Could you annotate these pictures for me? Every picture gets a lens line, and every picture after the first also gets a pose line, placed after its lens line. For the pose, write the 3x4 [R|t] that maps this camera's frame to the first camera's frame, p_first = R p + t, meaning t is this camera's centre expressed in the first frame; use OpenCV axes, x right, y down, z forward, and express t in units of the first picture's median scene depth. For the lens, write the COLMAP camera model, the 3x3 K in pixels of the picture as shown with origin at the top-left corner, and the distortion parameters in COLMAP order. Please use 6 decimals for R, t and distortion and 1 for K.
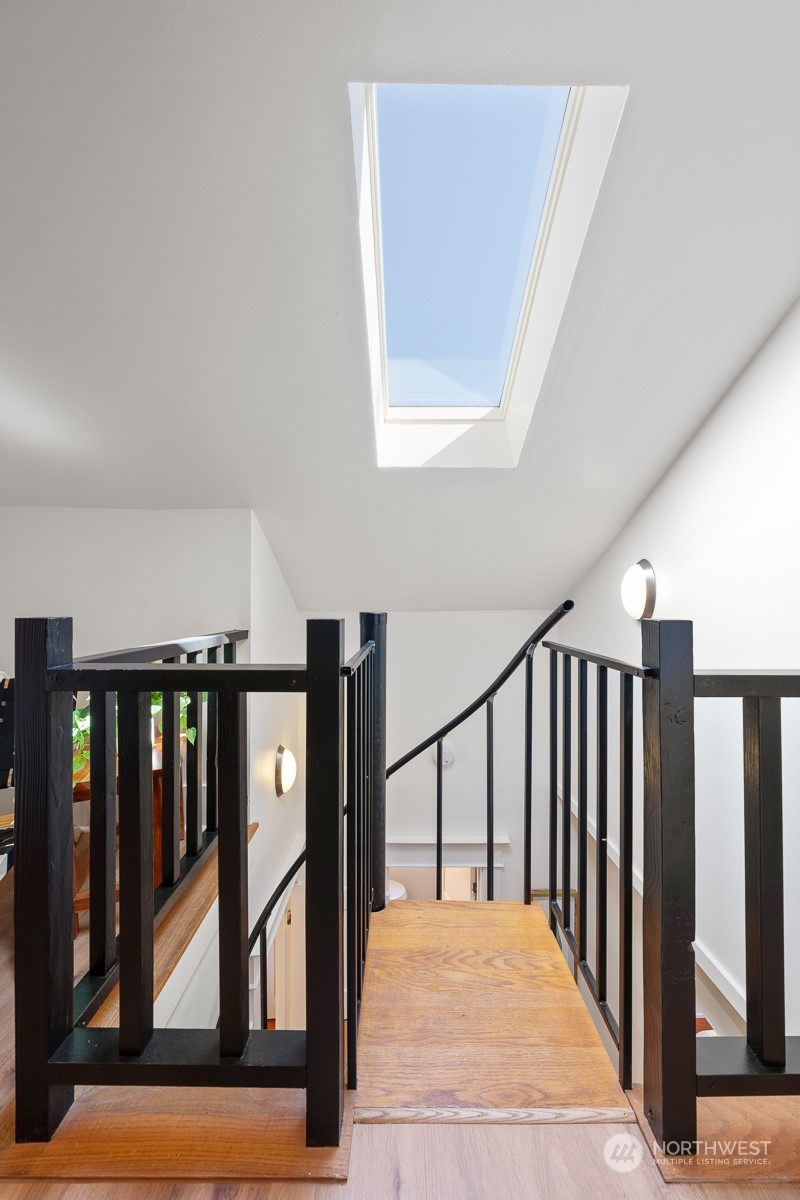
lens RADIAL K [[434.4, 0, 400.0], [0, 434.4, 600.0], [0, 0, 1]] dist [-0.000957, -0.000103]
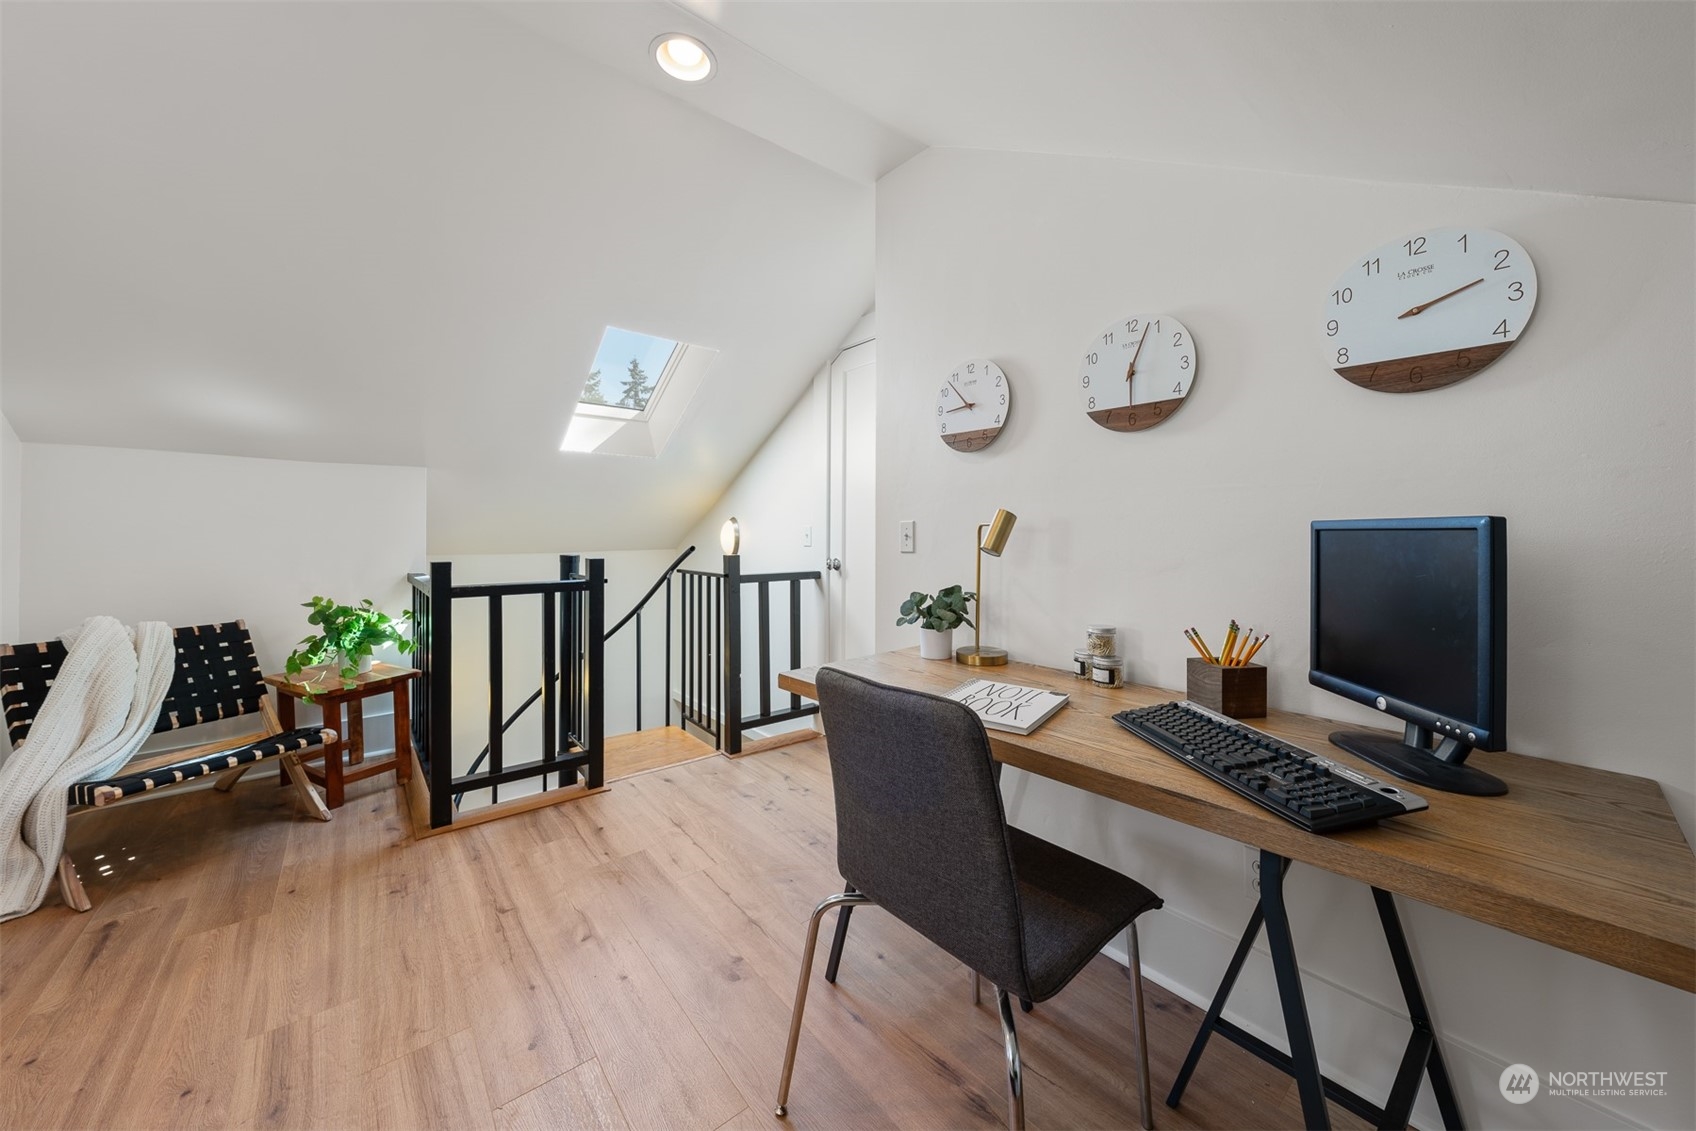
lens RADIAL K [[585.4, 0, 840.8], [0, 585.4, 539.2], [0, 0, 1]] dist [-0.003880, 0.000081]
pose [[0.787842, -0.003647, 0.615867, -0.841481], [0.003487, 0.999993, 0.001460, -0.039473], [-0.615868, 0.000997, 0.787849, -1.770100]]
